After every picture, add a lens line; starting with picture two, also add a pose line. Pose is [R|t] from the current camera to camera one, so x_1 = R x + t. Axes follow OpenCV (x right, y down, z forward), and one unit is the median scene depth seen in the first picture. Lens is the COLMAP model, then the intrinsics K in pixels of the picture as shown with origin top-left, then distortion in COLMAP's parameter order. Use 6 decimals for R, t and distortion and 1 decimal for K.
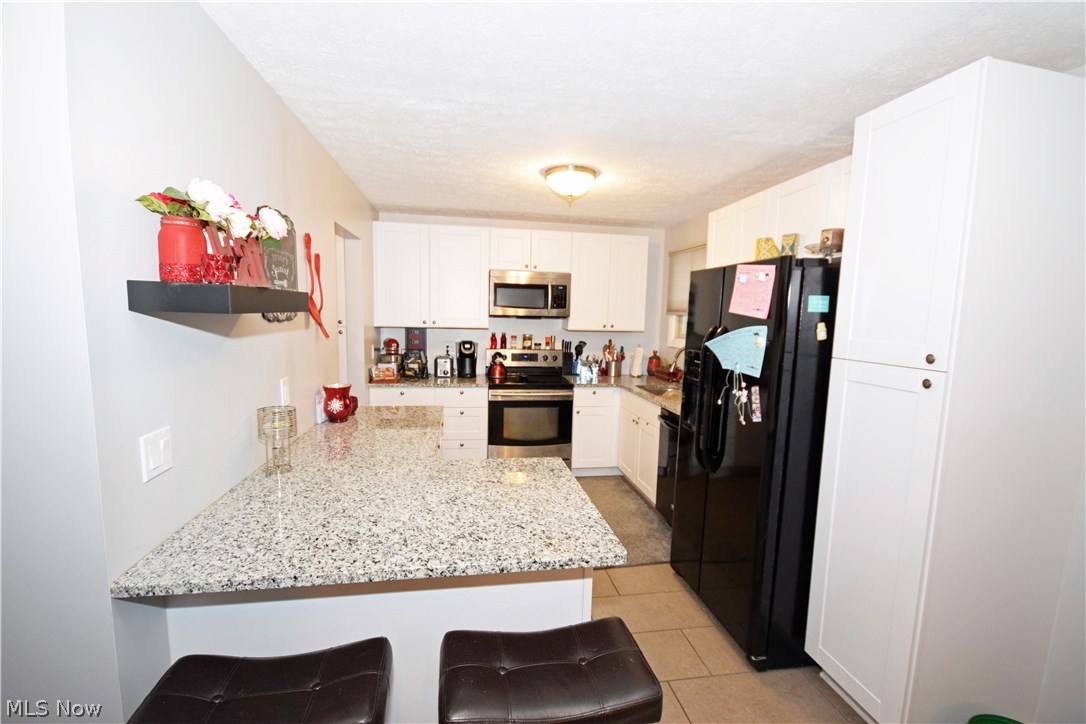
lens RADIAL K [[473.6, 0, 543.0], [0, 473.6, 367.7], [0, 0, 1]] dist [-0.001461, -0.000144]
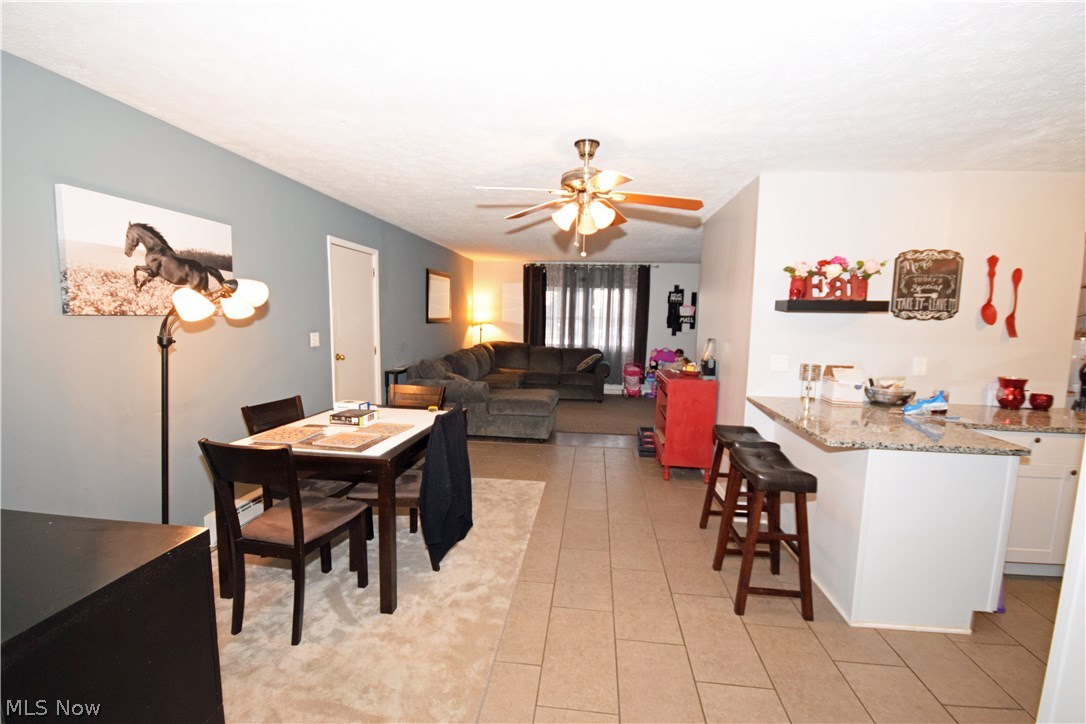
lens RADIAL K [[473.6, 0, 546.1], [0, 473.6, 370.3], [0, 0, 1]] dist [-0.001461, -0.000144]
pose [[-0.275210, 0.083959, -0.957711, 1.345810], [-0.137103, 0.982570, 0.125537, 0.039848], [0.951558, 0.165854, -0.258902, 0.261790]]
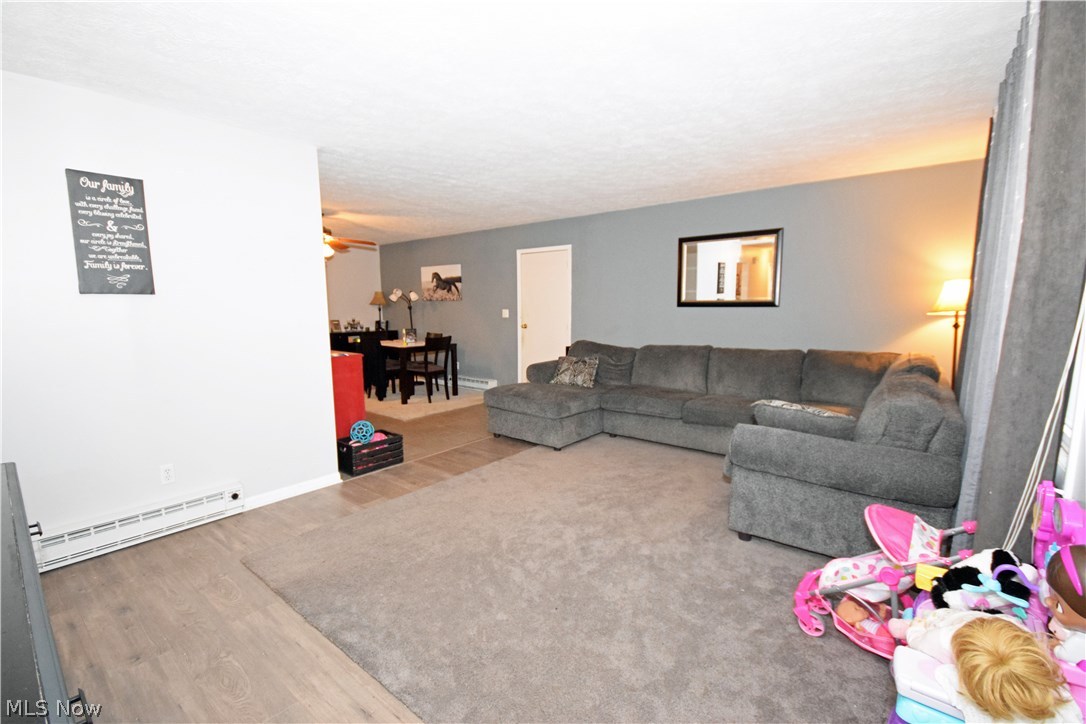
lens RADIAL K [[473.6, 0, 543.6], [0, 473.6, 361.5], [0, 0, 1]] dist [-0.001461, -0.000144]
pose [[-0.651228, -0.111445, 0.750654, -3.261178], [0.077731, 0.974160, 0.212062, -0.080433], [-0.754890, 0.196450, -0.625738, 0.859113]]
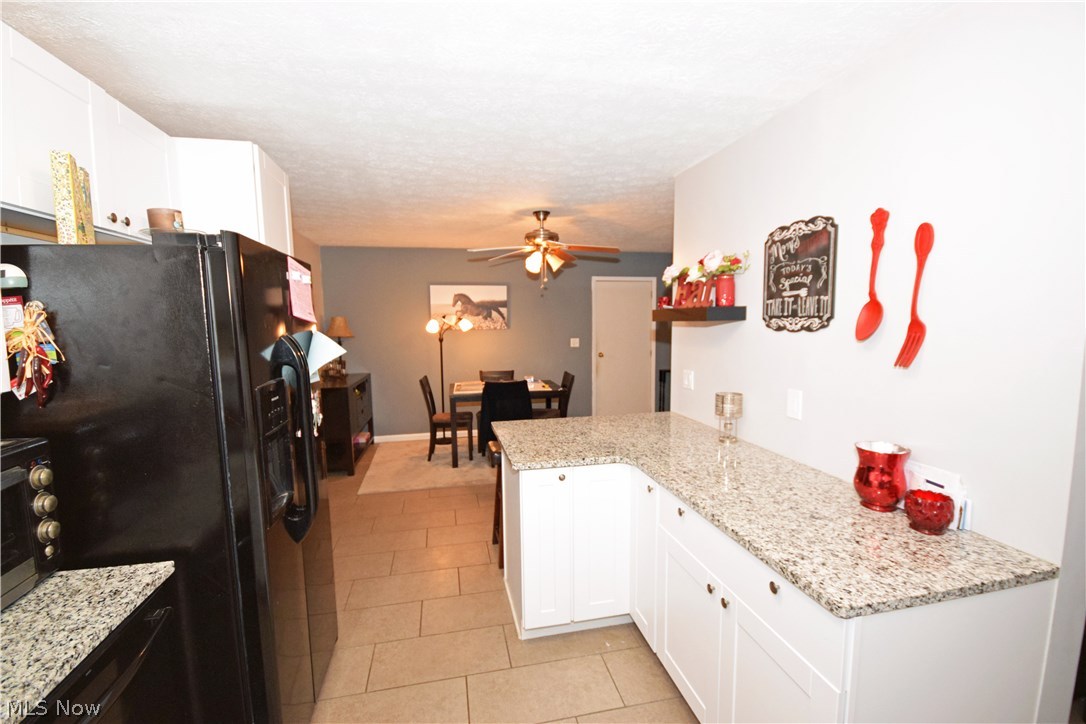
lens RADIAL K [[473.6, 0, 545.2], [0, 473.6, 363.4], [0, 0, 1]] dist [-0.001461, -0.000144]
pose [[-0.998879, -0.011158, -0.046000, 0.016637], [-0.020401, 0.978410, 0.205664, -0.236264], [0.042712, 0.206372, -0.977541, 2.043304]]
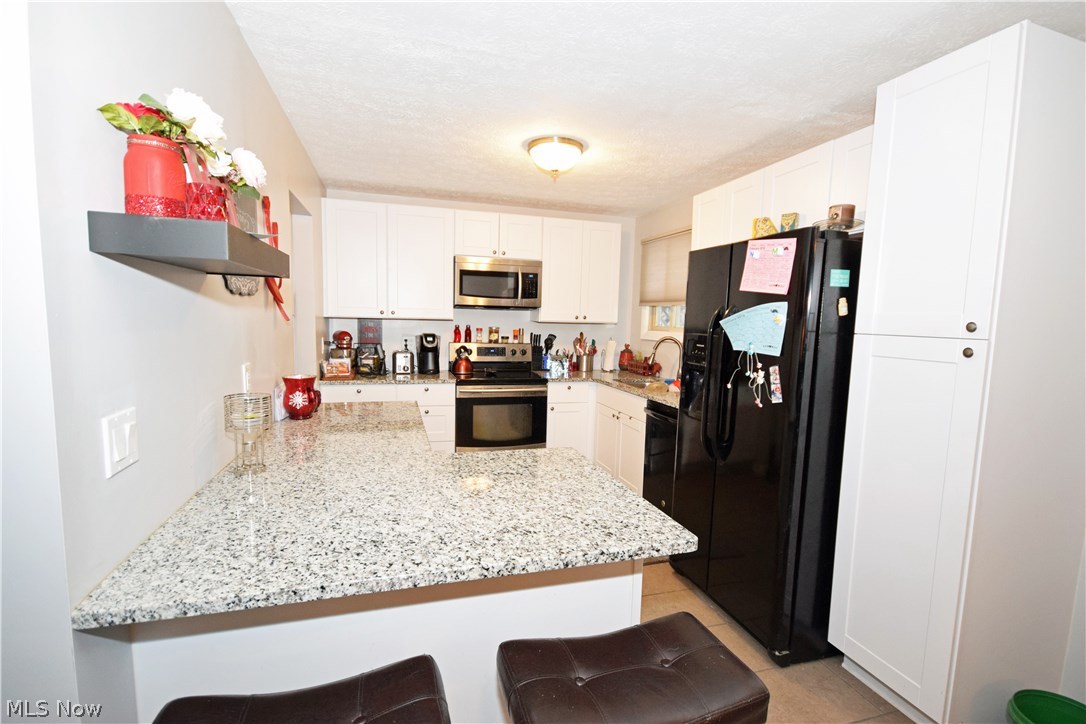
lens RADIAL K [[496.8, 0, 543.0], [0, 496.8, 367.4], [0, 0, 1]] dist [0.006343, -0.003338]
pose [[0.992556, -0.011710, 0.121229, -0.140113], [0.012881, 0.999878, -0.008880, 0.046786], [-0.121110, 0.010376, 0.992585, 0.064794]]
